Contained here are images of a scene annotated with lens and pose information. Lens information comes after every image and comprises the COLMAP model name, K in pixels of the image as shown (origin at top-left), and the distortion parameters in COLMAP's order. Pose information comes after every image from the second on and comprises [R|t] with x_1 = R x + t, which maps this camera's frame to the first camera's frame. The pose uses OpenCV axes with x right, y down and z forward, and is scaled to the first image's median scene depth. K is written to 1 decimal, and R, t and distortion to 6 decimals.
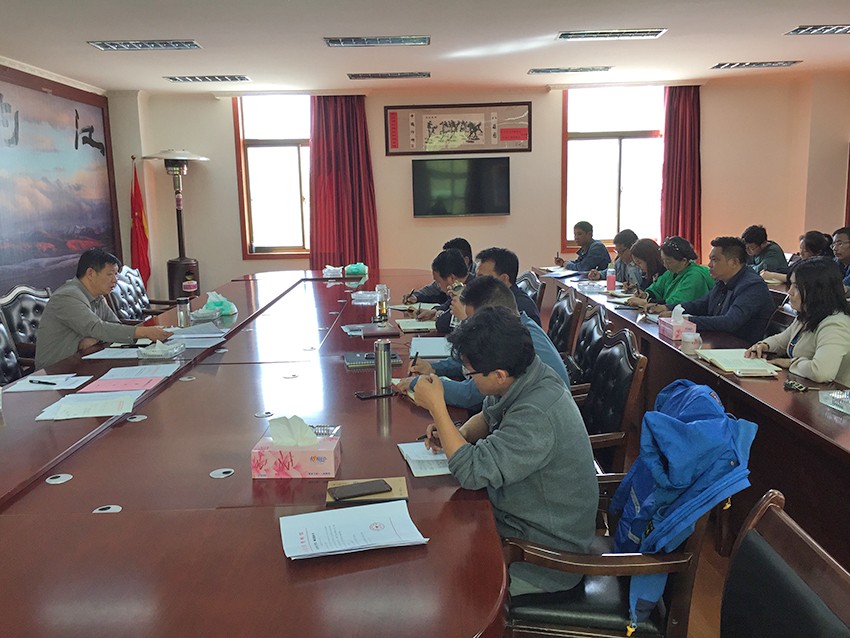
lens RADIAL K [[736.0, 0, 426.5], [0, 736.0, 324.5], [0, 0, 1]] dist [0.059872, -0.048643]
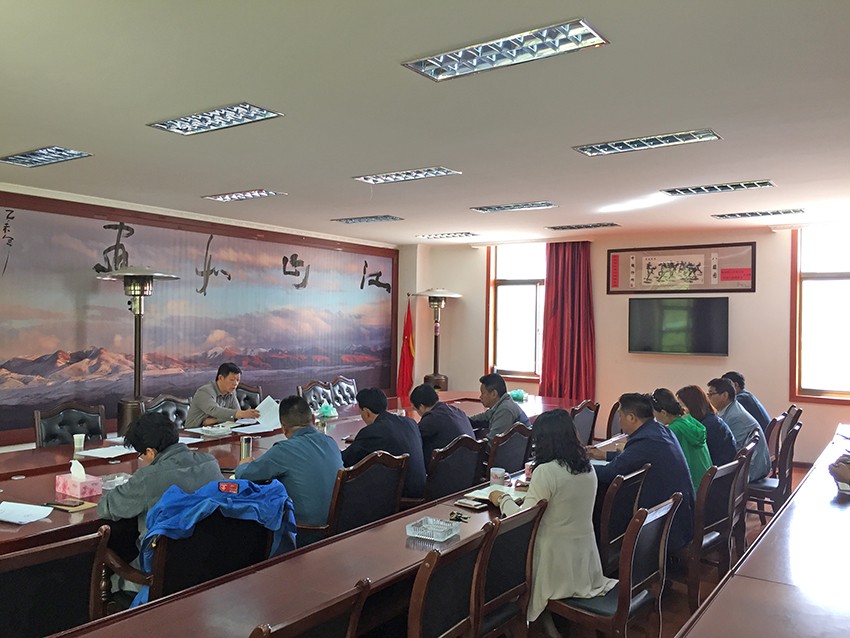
lens RADIAL K [[736.0, 0, 428.3], [0, 736.0, 318.1], [0, 0, 1]] dist [0.059872, -0.048643]
pose [[0.811325, 0.033172, -0.583653, 0.363585], [-0.131468, 0.983168, -0.126872, -0.024865], [0.569621, 0.179666, 0.802030, 0.000504]]
